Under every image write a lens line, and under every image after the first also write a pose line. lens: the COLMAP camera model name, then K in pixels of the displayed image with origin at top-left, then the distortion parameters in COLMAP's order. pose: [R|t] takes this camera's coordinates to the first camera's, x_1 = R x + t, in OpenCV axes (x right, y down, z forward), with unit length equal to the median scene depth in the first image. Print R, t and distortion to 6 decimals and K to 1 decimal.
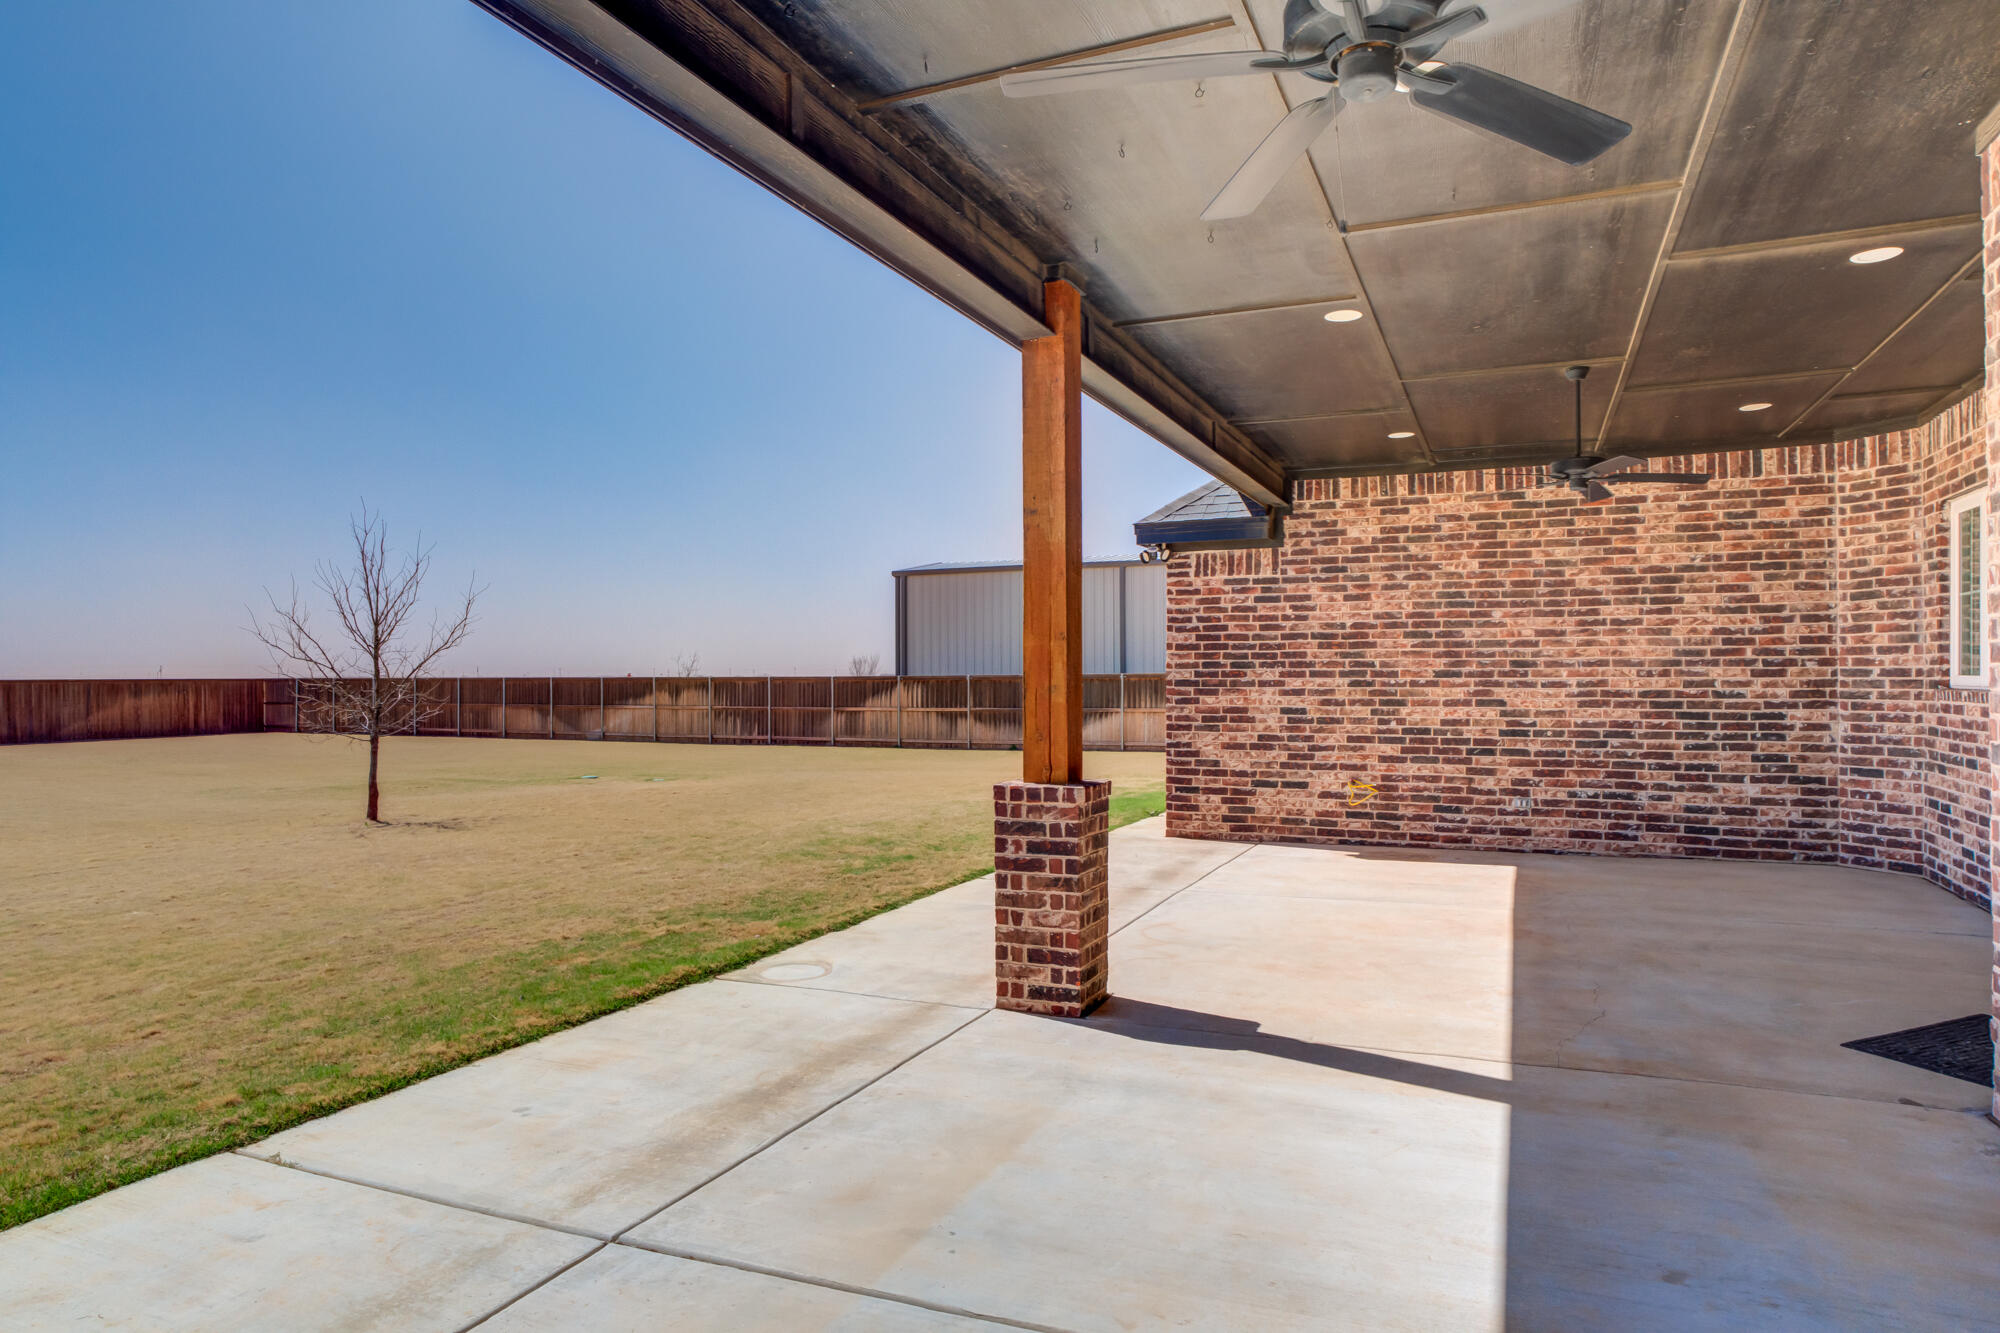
lens RADIAL K [[1177.2, 0, 989.5], [0, 1177.2, 673.3], [0, 0, 1]] dist [0.001813, 0.000237]
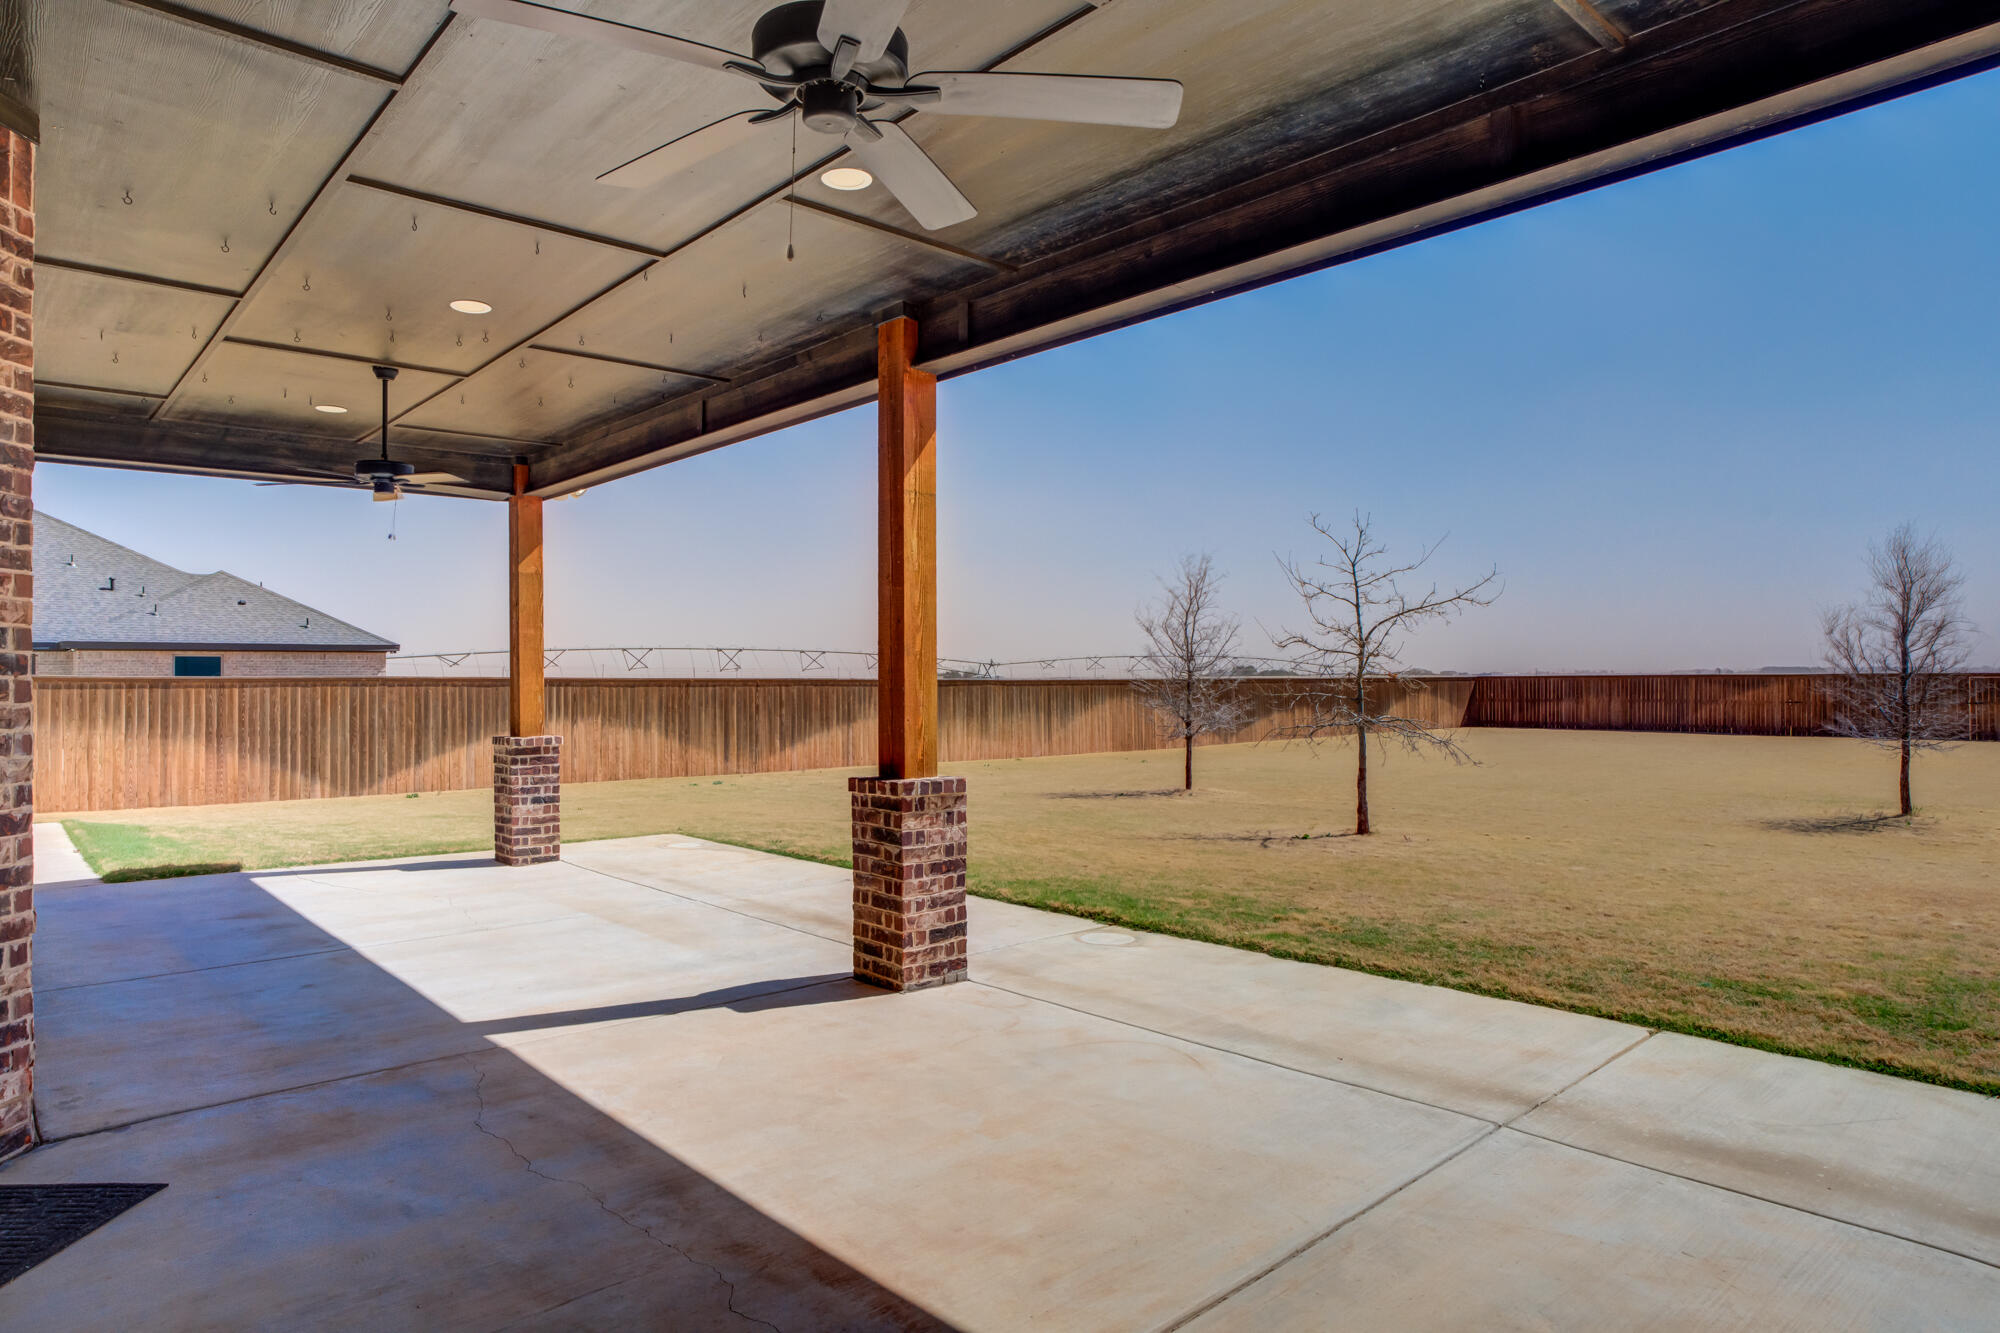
lens RADIAL K [[1177.2, 0, 989.5], [0, 1177.2, 673.3], [0, 0, 1]] dist [0.001813, 0.000237]
pose [[-0.406597, -0.000491, -0.913607, 1.057699], [0.010898, 0.999926, -0.005387, 0.005110], [0.913543, -0.012147, -0.406562, 1.575519]]
